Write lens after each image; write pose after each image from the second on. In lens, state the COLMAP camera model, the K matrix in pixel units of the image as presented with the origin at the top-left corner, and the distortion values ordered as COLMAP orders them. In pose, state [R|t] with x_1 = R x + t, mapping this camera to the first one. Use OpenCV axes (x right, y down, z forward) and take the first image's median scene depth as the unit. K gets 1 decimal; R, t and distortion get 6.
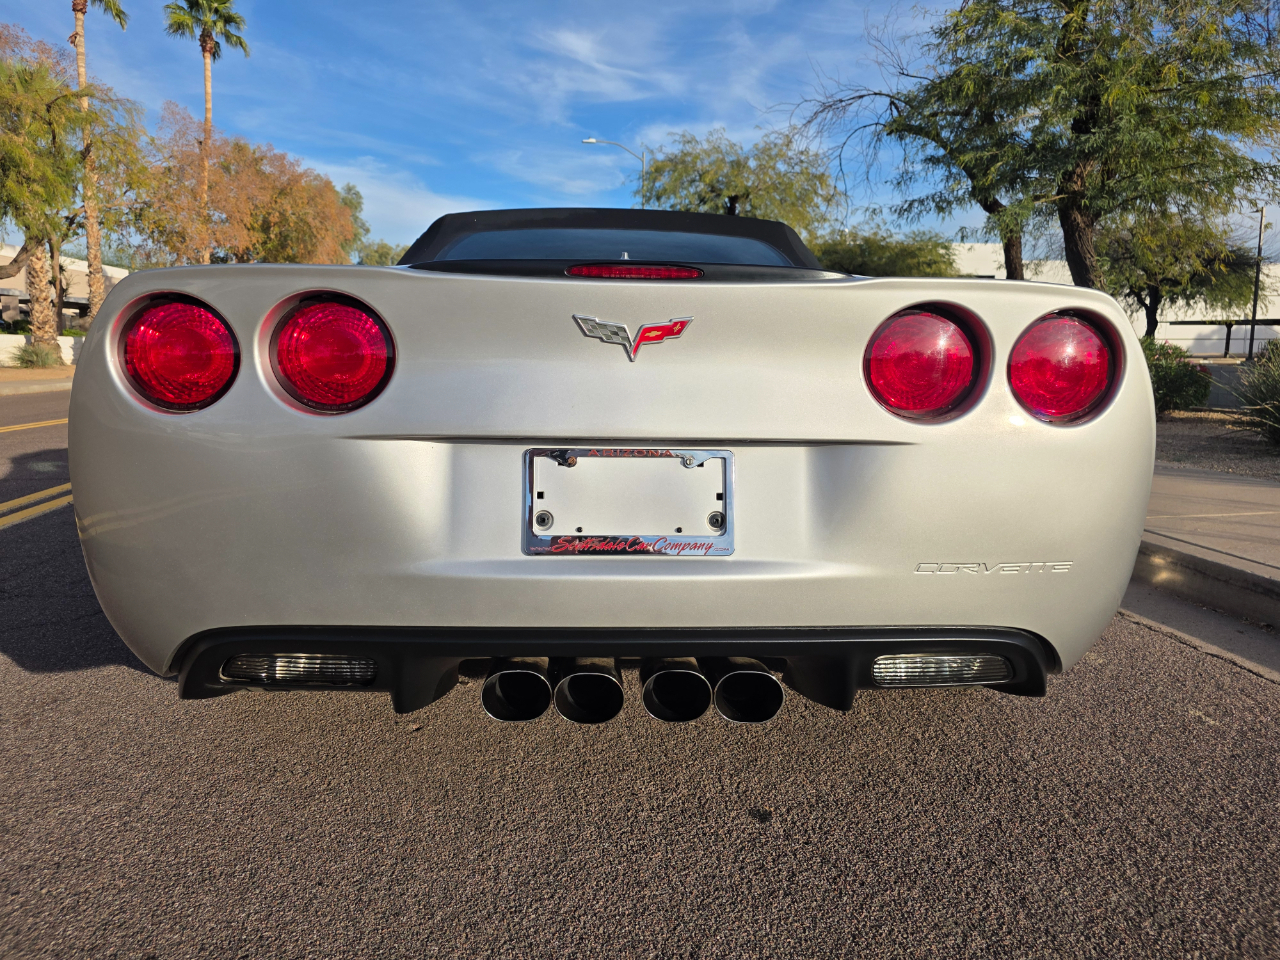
lens RADIAL K [[863.0, 0, 635.2], [0, 863.0, 470.9], [0, 0, 1]] dist [0.039821, -0.036615]
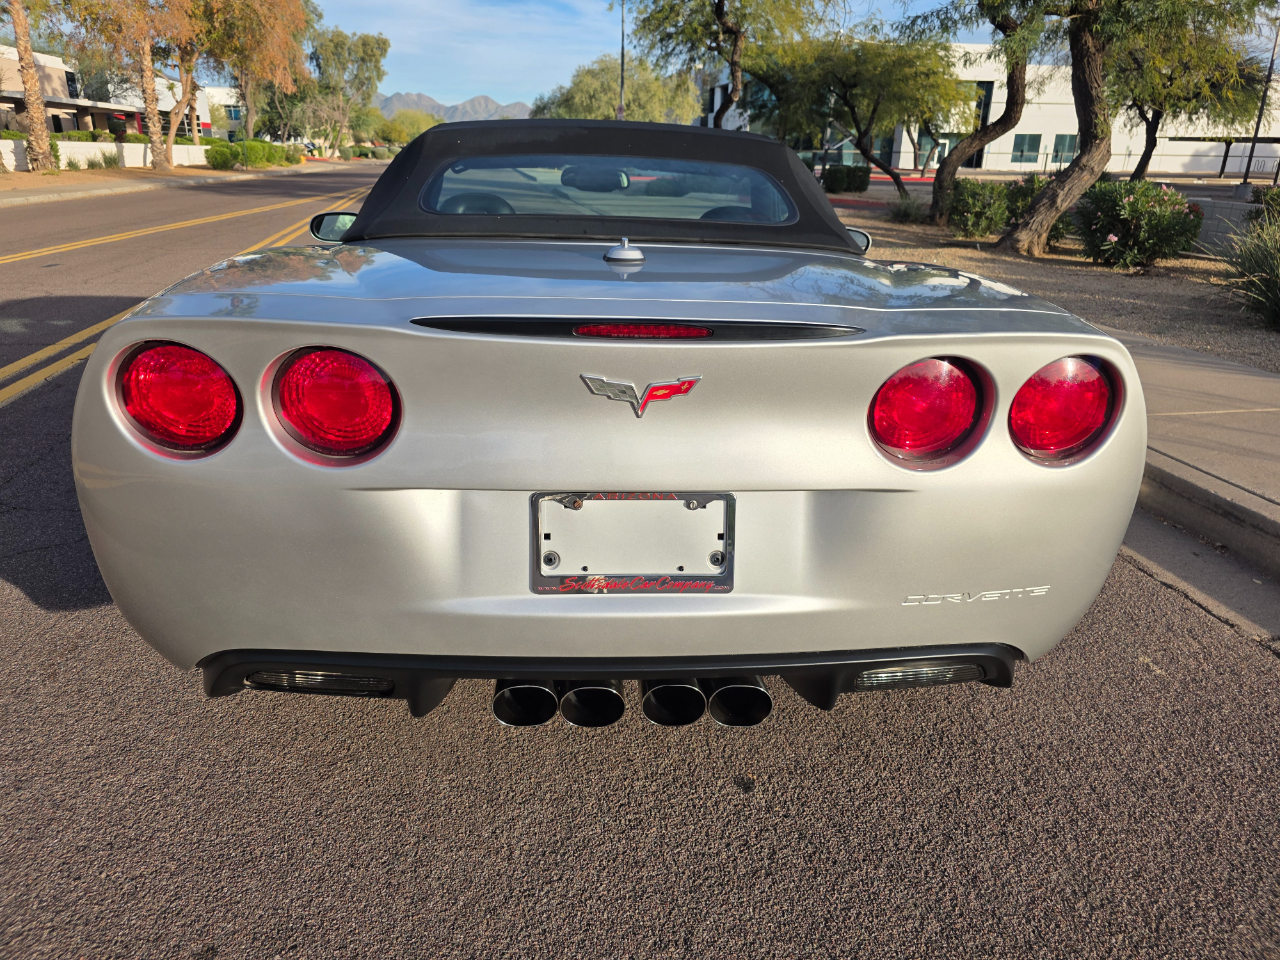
lens RADIAL K [[858.5, 0, 627.1], [0, 858.5, 471.1], [0, 0, 1]] dist [0.040479, -0.038923]
pose [[0.999765, 0.006859, 0.020551, -0.032474], [-0.011012, 0.977765, 0.209413, -0.235763], [-0.018657, -0.209590, 0.977611, 0.012545]]
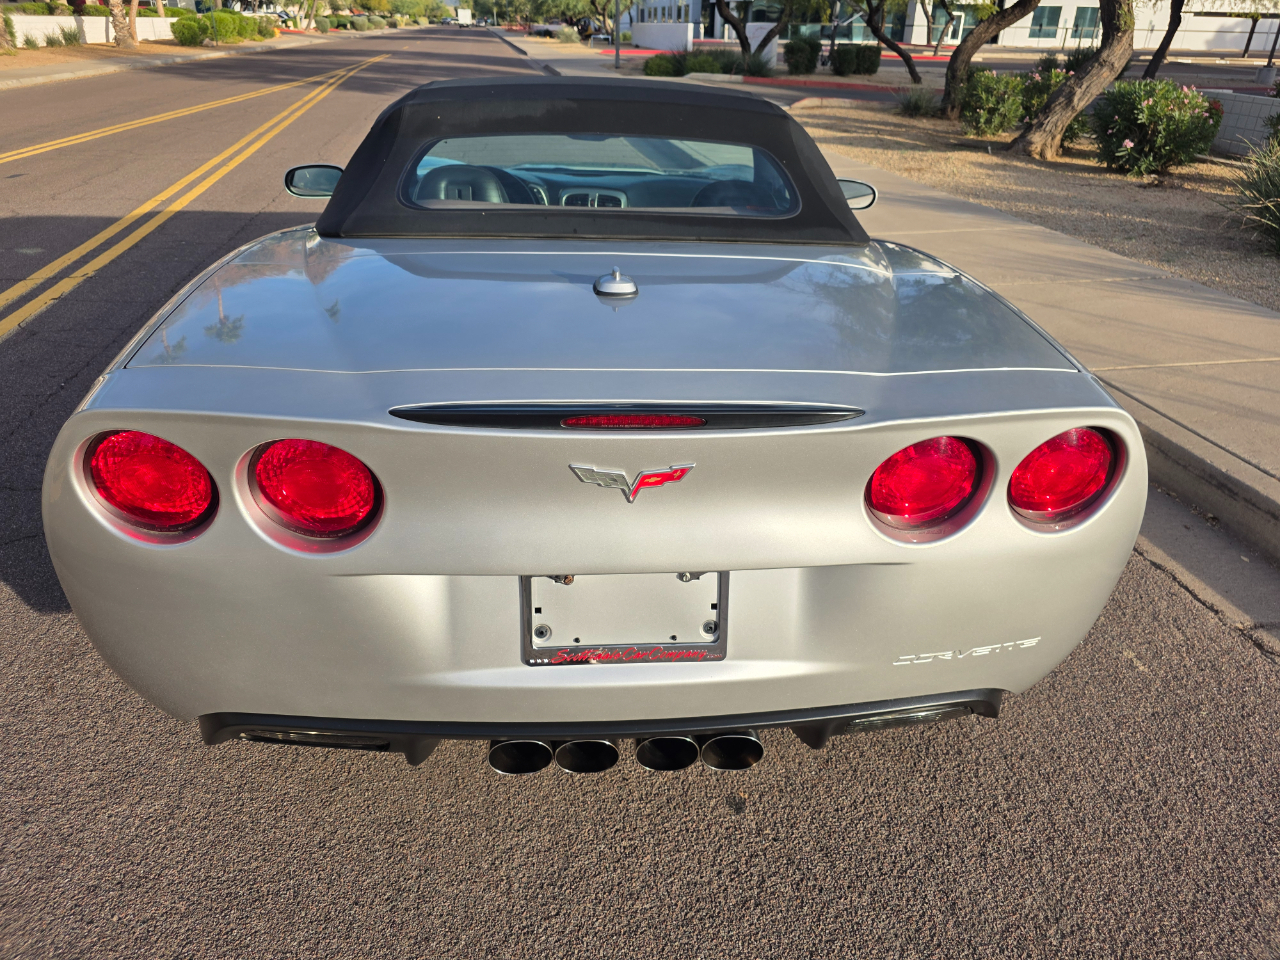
lens RADIAL K [[860.6, 0, 640.0], [0, 860.6, 480.0], [0, 0, 1]] dist [0.037377, -0.036106]
pose [[0.999323, -0.002171, 0.036723, -0.024306], [-0.010301, 0.941808, 0.335993, -0.409794], [-0.035315, -0.336144, 0.941148, 0.082721]]
